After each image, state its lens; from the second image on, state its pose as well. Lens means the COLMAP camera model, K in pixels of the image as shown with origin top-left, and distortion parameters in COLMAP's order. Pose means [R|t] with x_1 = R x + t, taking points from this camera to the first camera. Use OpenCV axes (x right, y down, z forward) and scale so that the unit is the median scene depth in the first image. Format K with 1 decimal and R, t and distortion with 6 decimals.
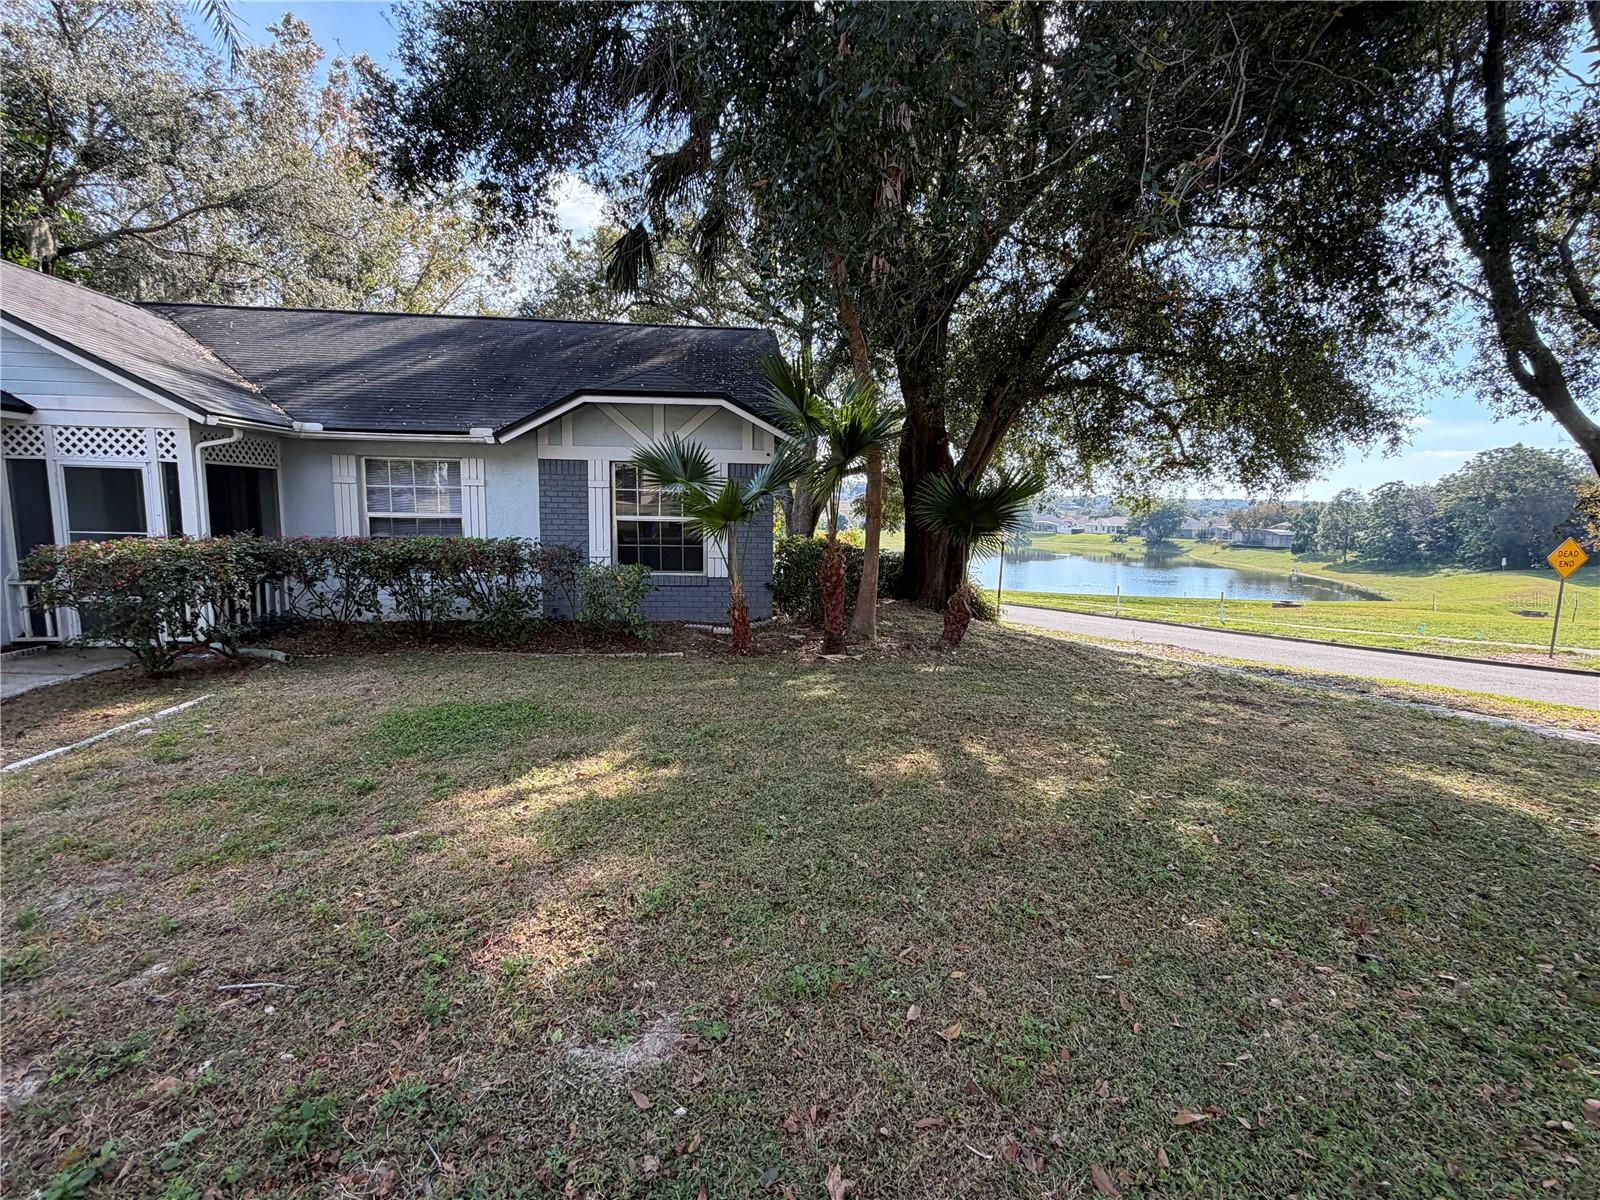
lens RADIAL K [[755.1, 0, 798.0], [0, 755.1, 598.0], [0, 0, 1]] dist [0.000289, -0.000421]
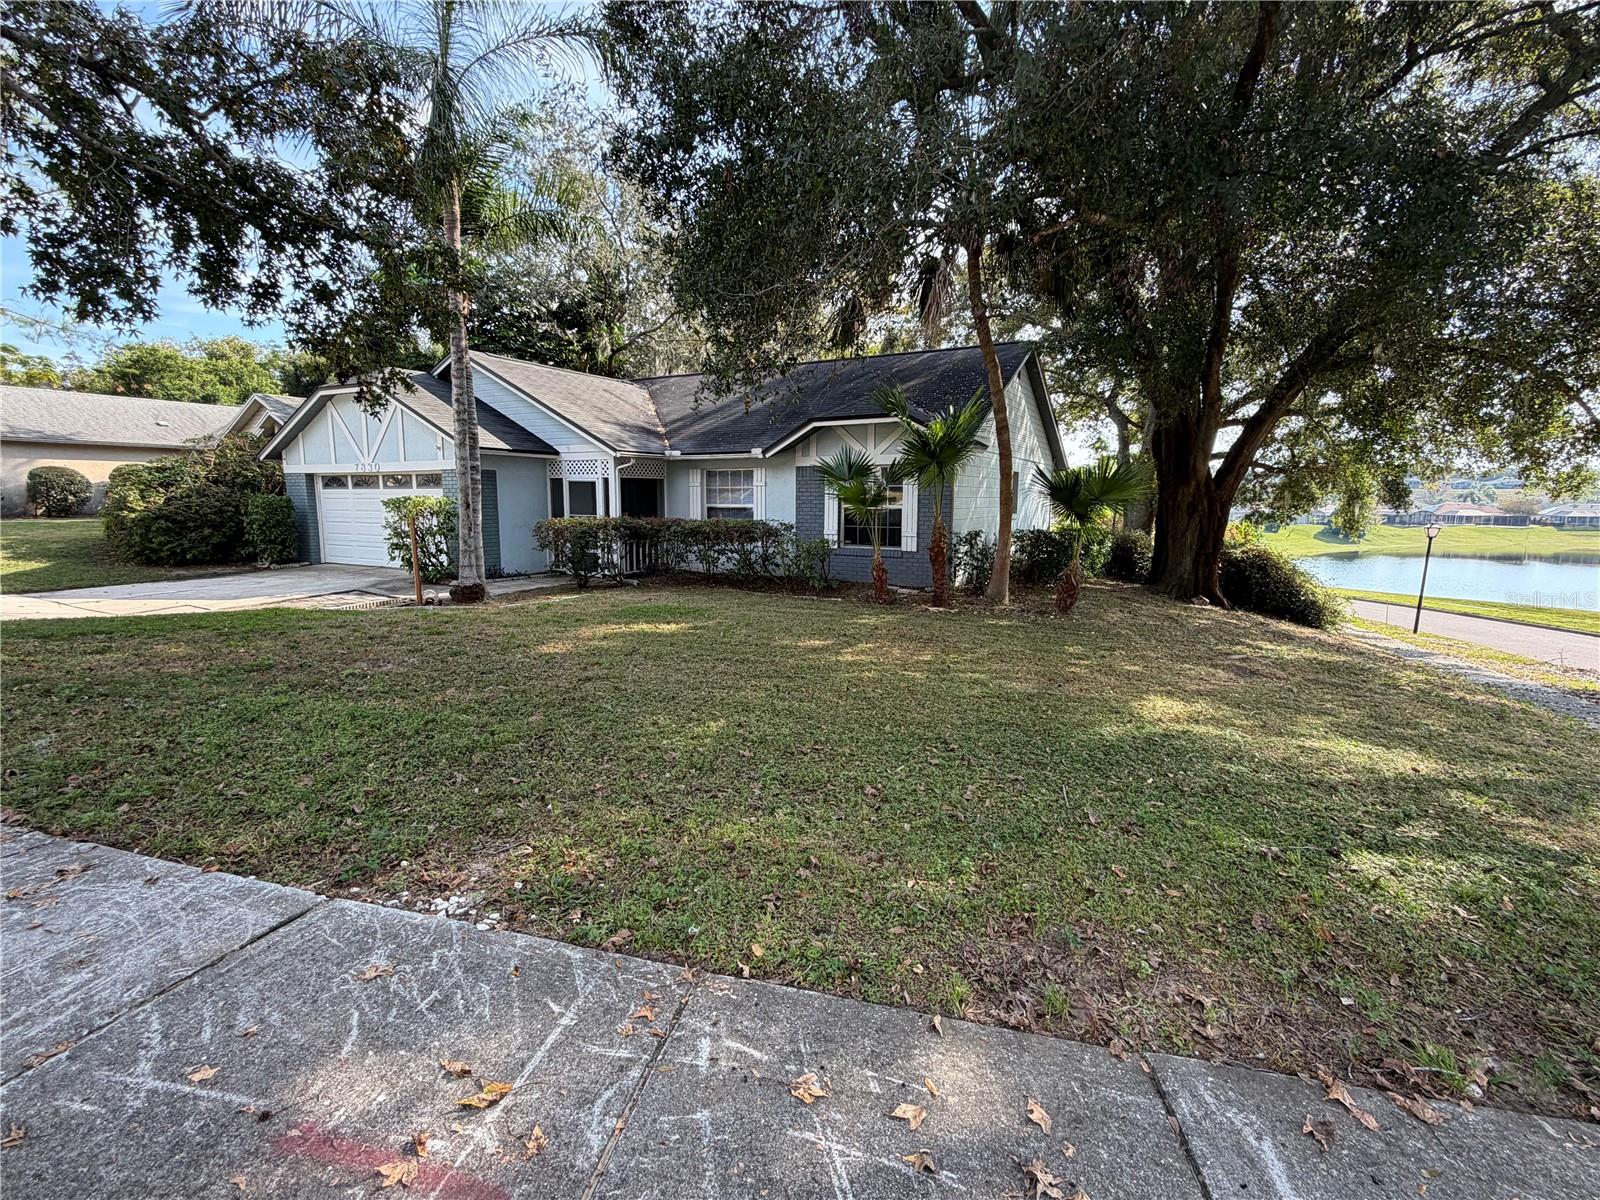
lens RADIAL K [[755.1, 0, 802.8], [0, 755.1, 603.9], [0, 0, 1]] dist [0.000289, -0.000421]
pose [[0.804449, 0.070456, -0.589828, 0.590830], [-0.058512, 0.997511, 0.039351, 0.026141], [0.591132, 0.002856, 0.806570, -0.189512]]
